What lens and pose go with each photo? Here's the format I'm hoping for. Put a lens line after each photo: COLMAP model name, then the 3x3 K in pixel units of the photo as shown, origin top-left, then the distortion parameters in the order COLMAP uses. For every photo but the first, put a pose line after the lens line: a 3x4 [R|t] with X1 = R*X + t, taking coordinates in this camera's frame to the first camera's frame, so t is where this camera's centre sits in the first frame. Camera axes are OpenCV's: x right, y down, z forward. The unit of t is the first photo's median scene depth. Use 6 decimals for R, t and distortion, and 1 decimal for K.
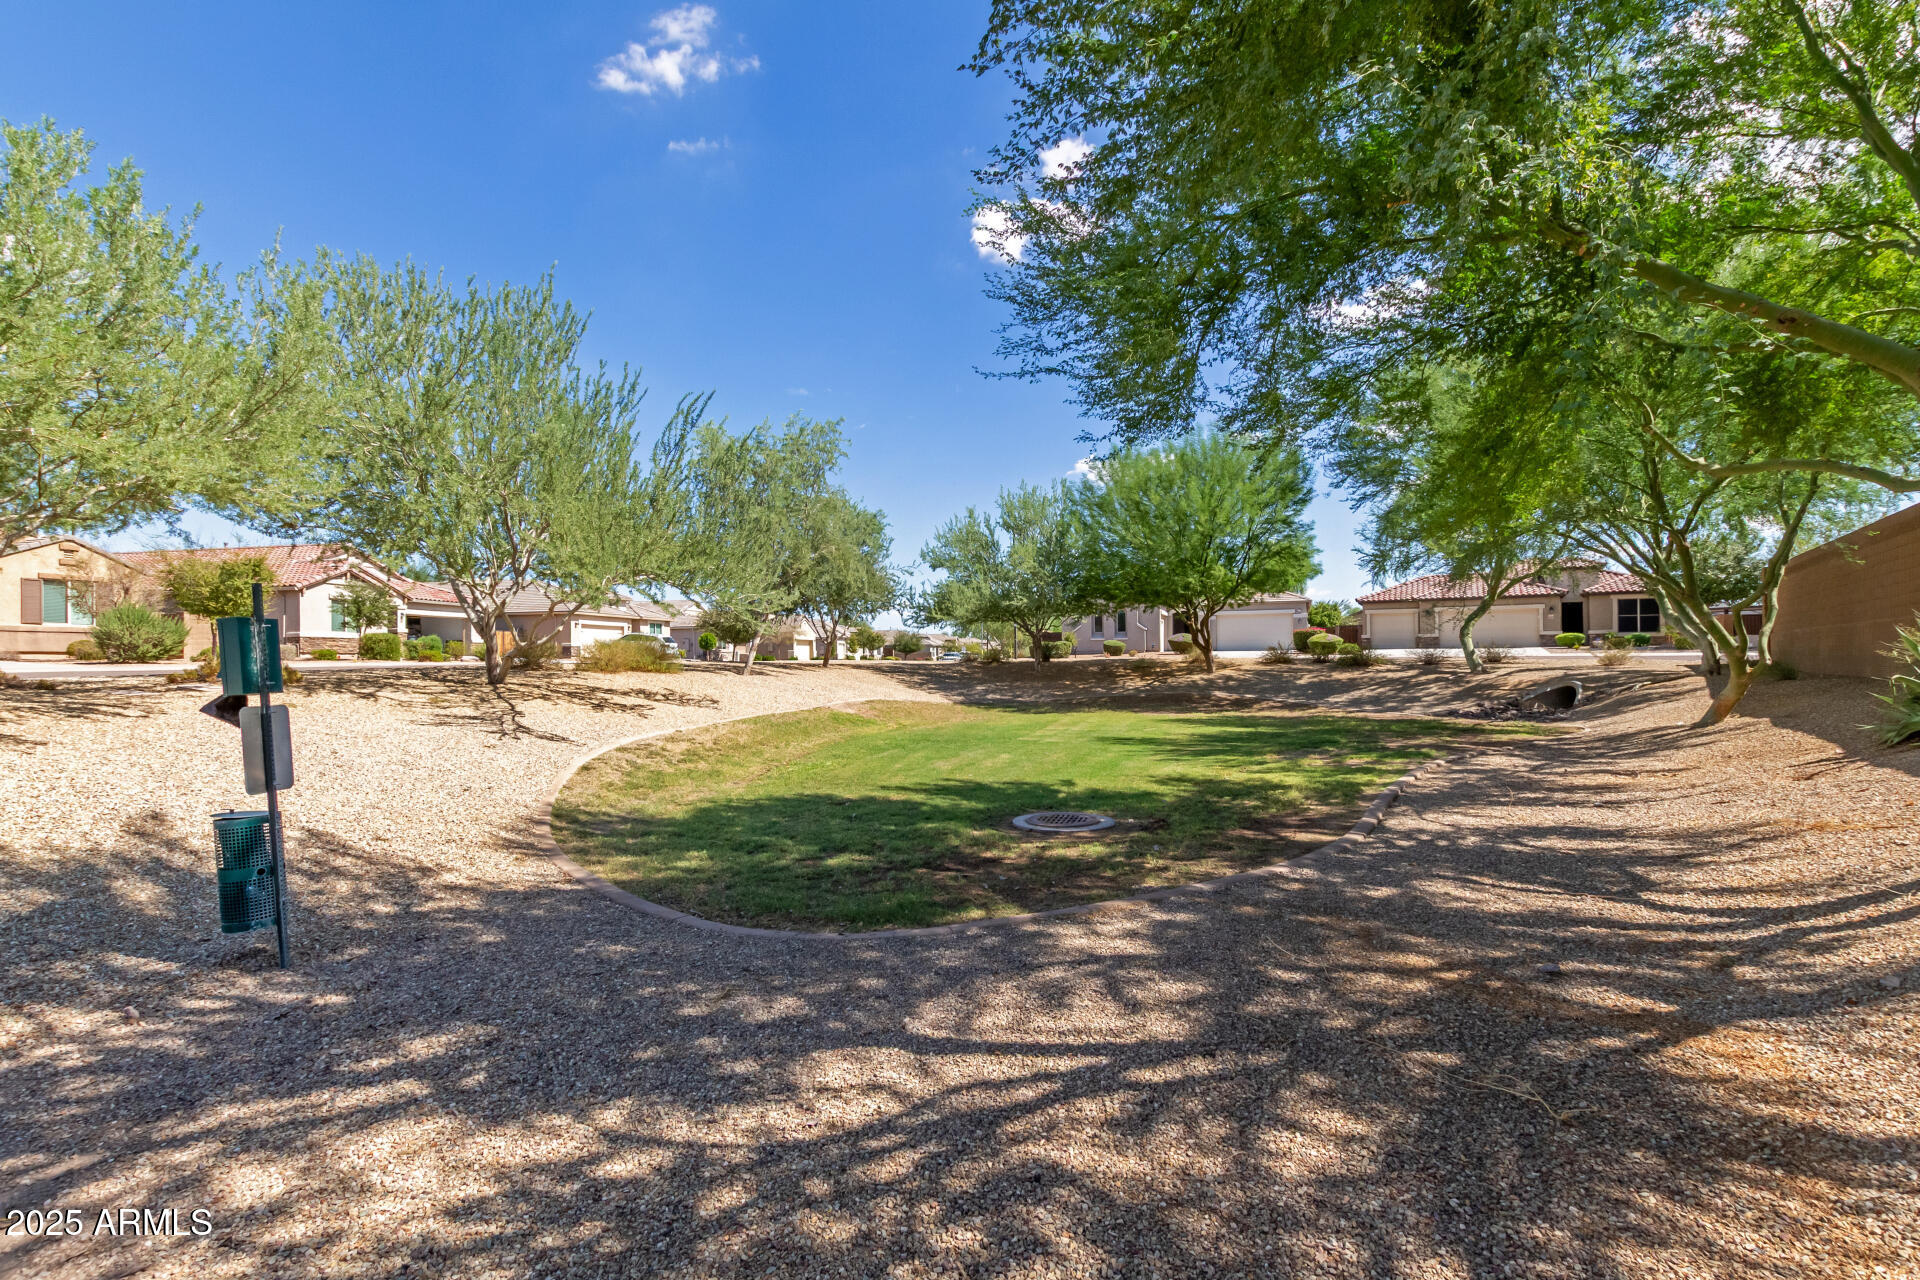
lens RADIAL K [[902.6, 0, 964.6], [0, 902.6, 650.6], [0, 0, 1]] dist [0.002043, 0.000335]
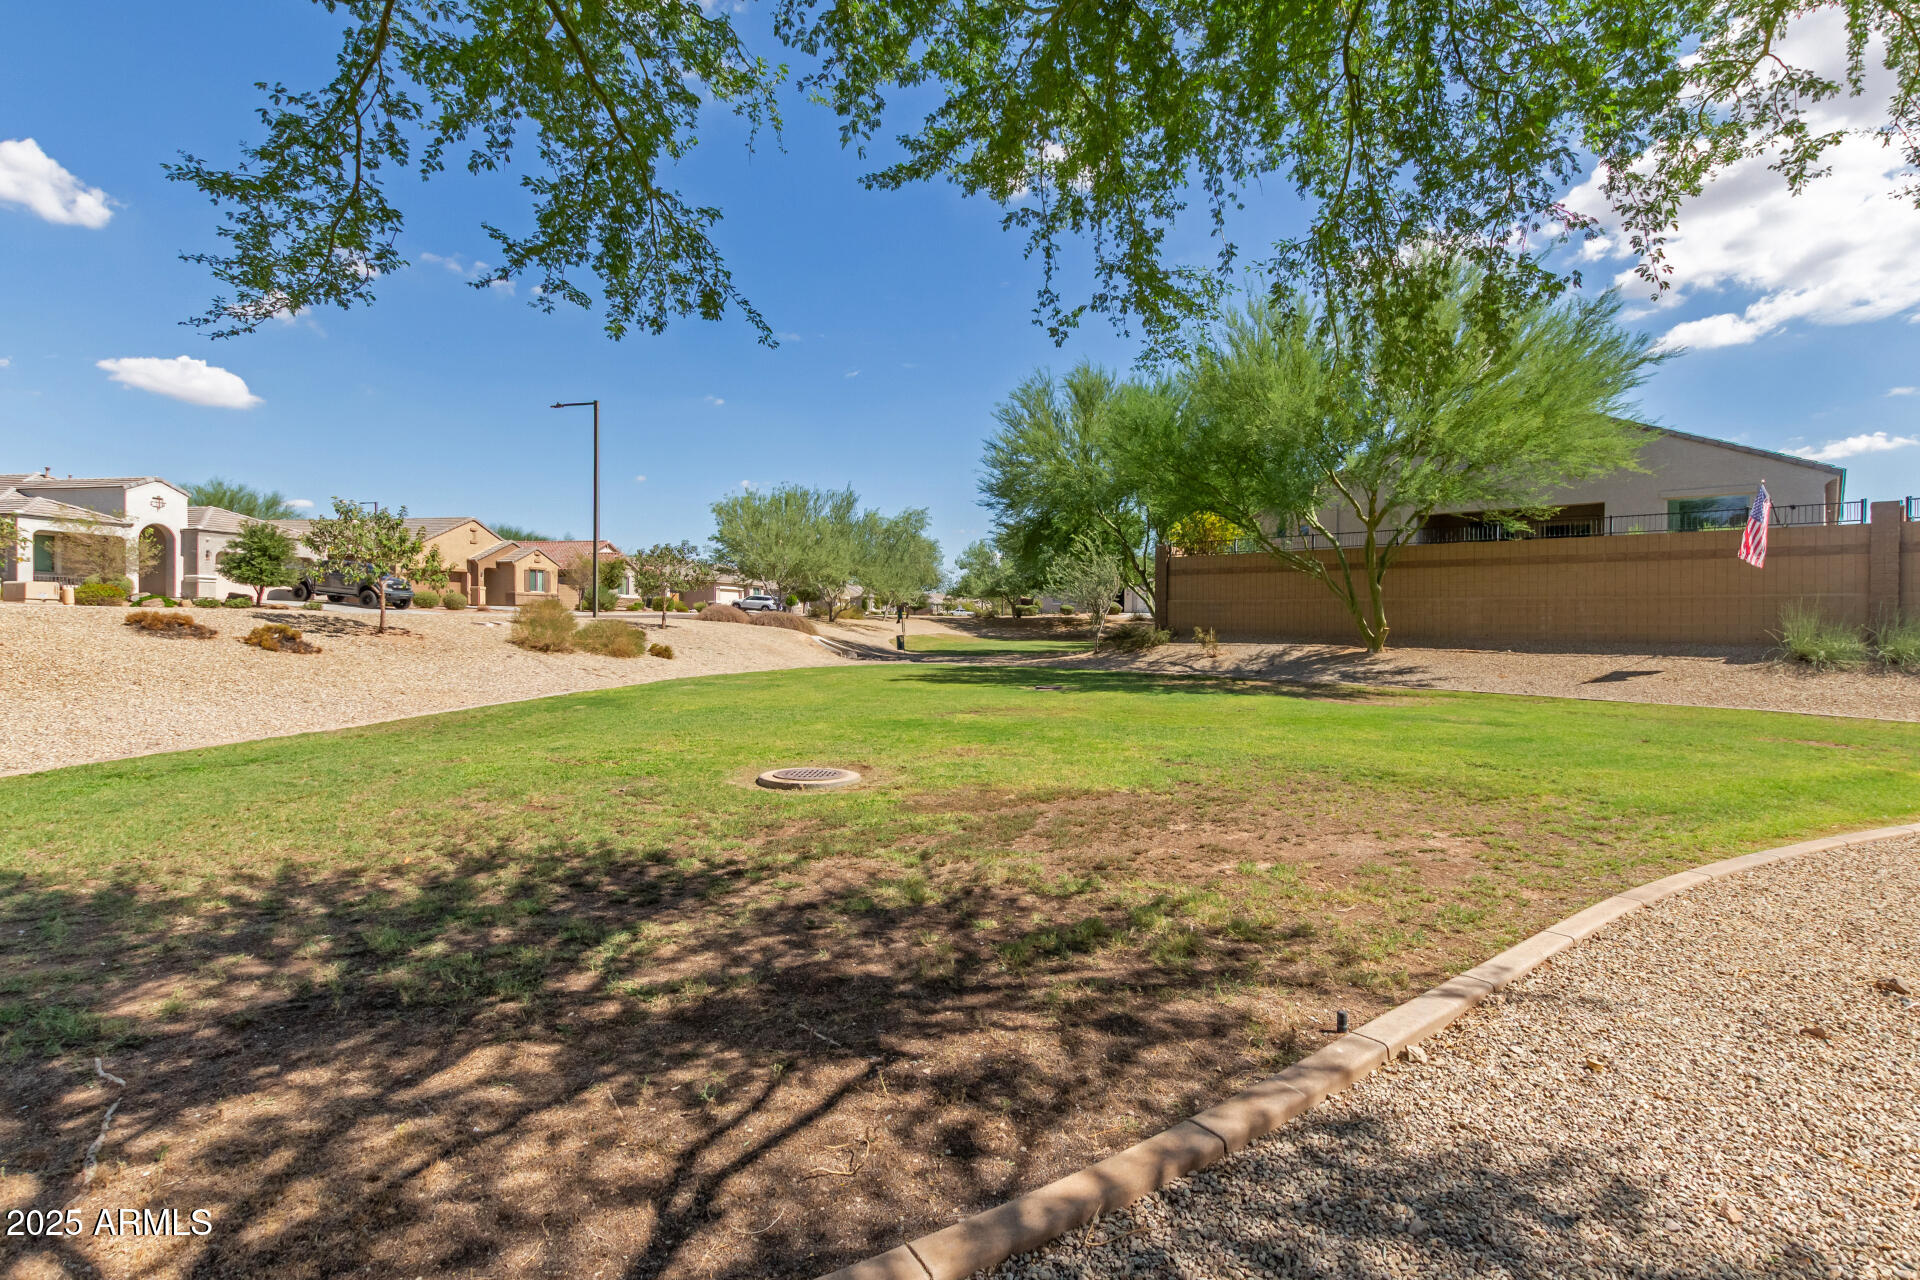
lens RADIAL K [[902.6, 0, 964.6], [0, 902.6, 650.6], [0, 0, 1]] dist [0.002043, 0.000335]
pose [[0.999747, 0.016012, 0.015802, -0.056726], [-0.016743, 0.998741, 0.047279, -0.007085], [-0.015025, -0.047531, 0.998757, -0.981357]]
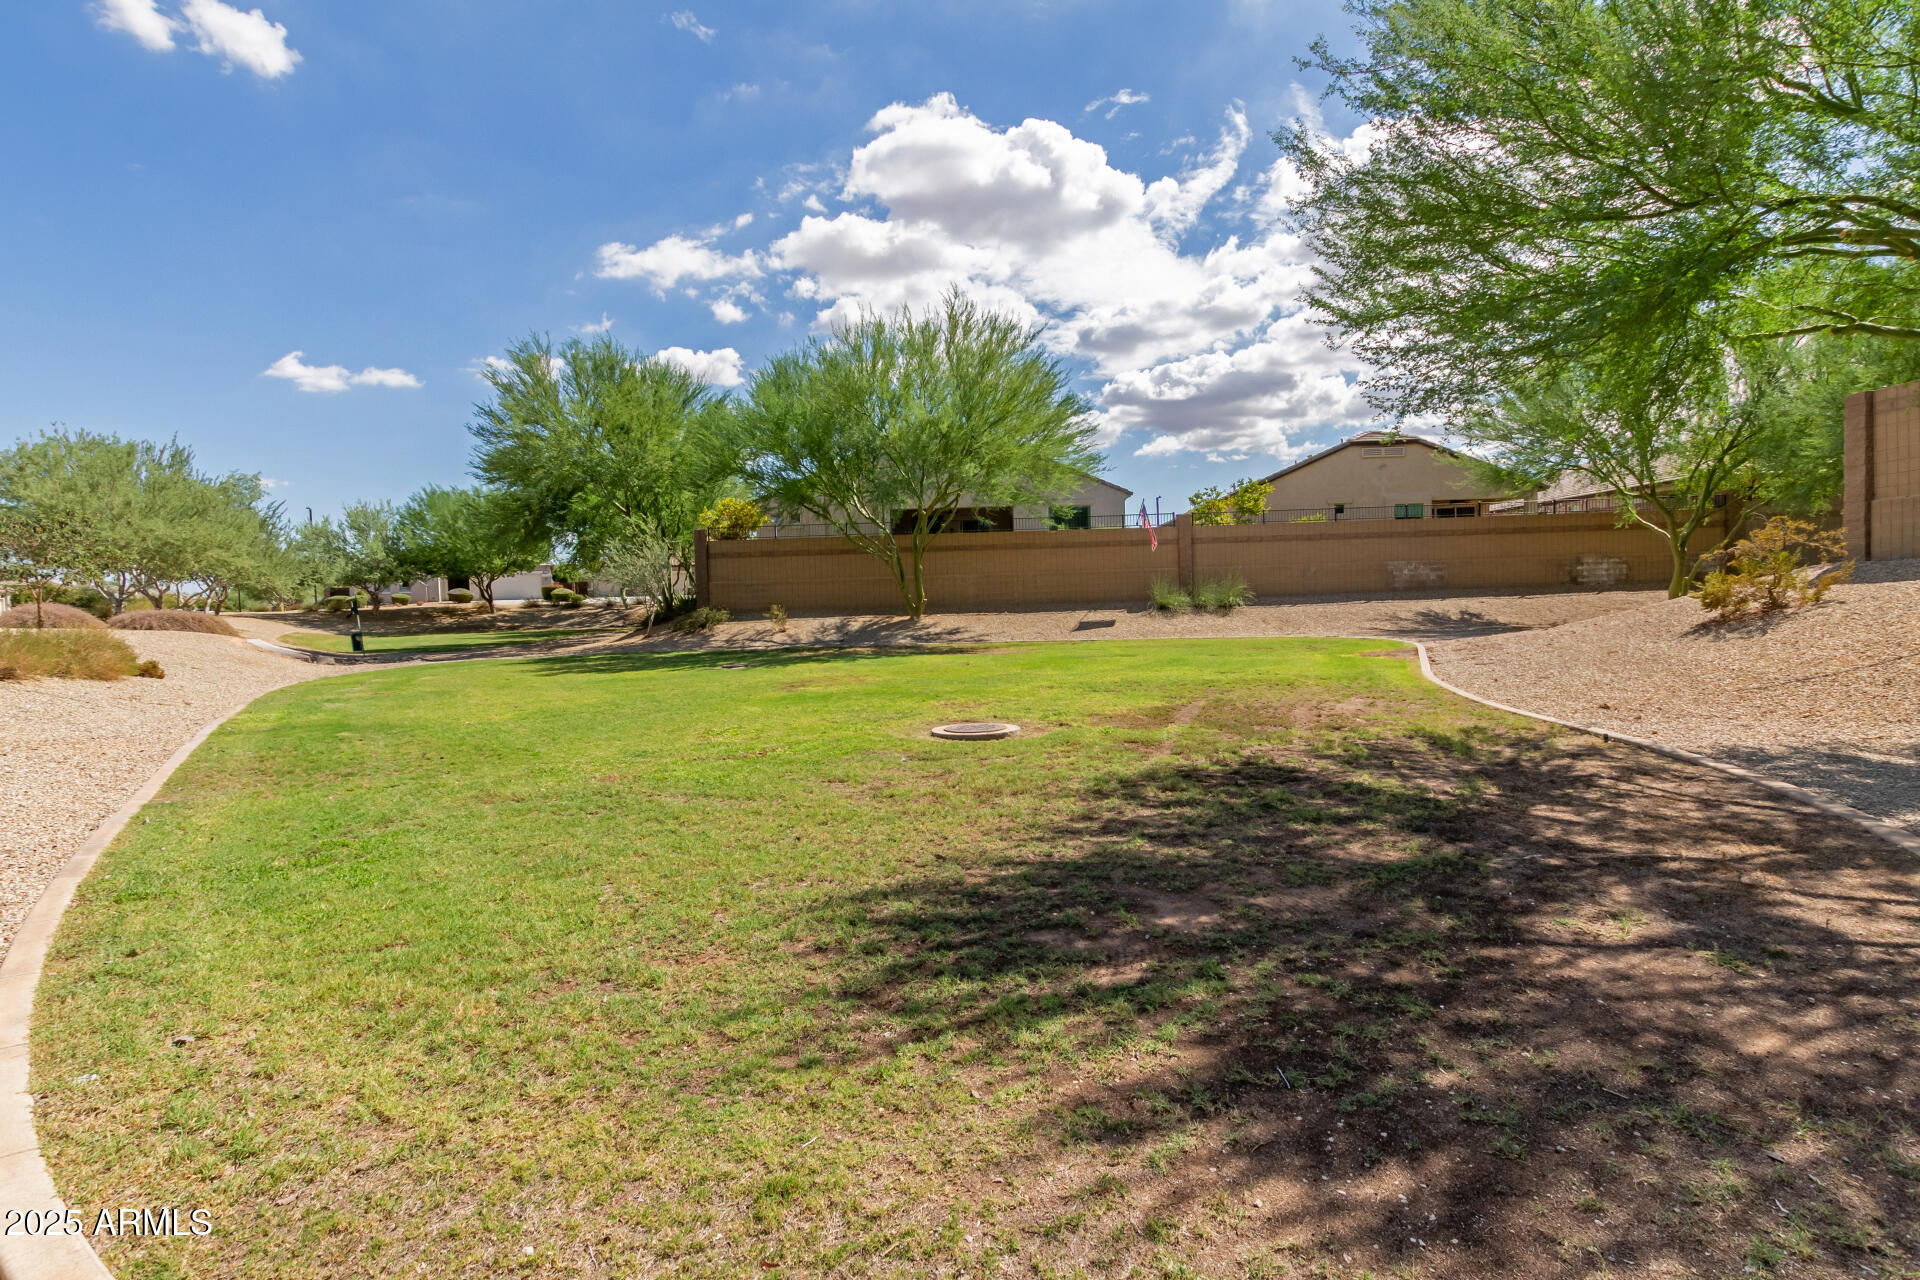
lens RADIAL K [[902.6, 0, 964.6], [0, 902.6, 650.6], [0, 0, 1]] dist [0.002043, 0.000335]
pose [[0.710538, -0.058779, 0.701199, -0.328623], [0.016742, 0.997635, 0.066664, -0.005441], [-0.703459, -0.035628, 0.709842, -0.949834]]
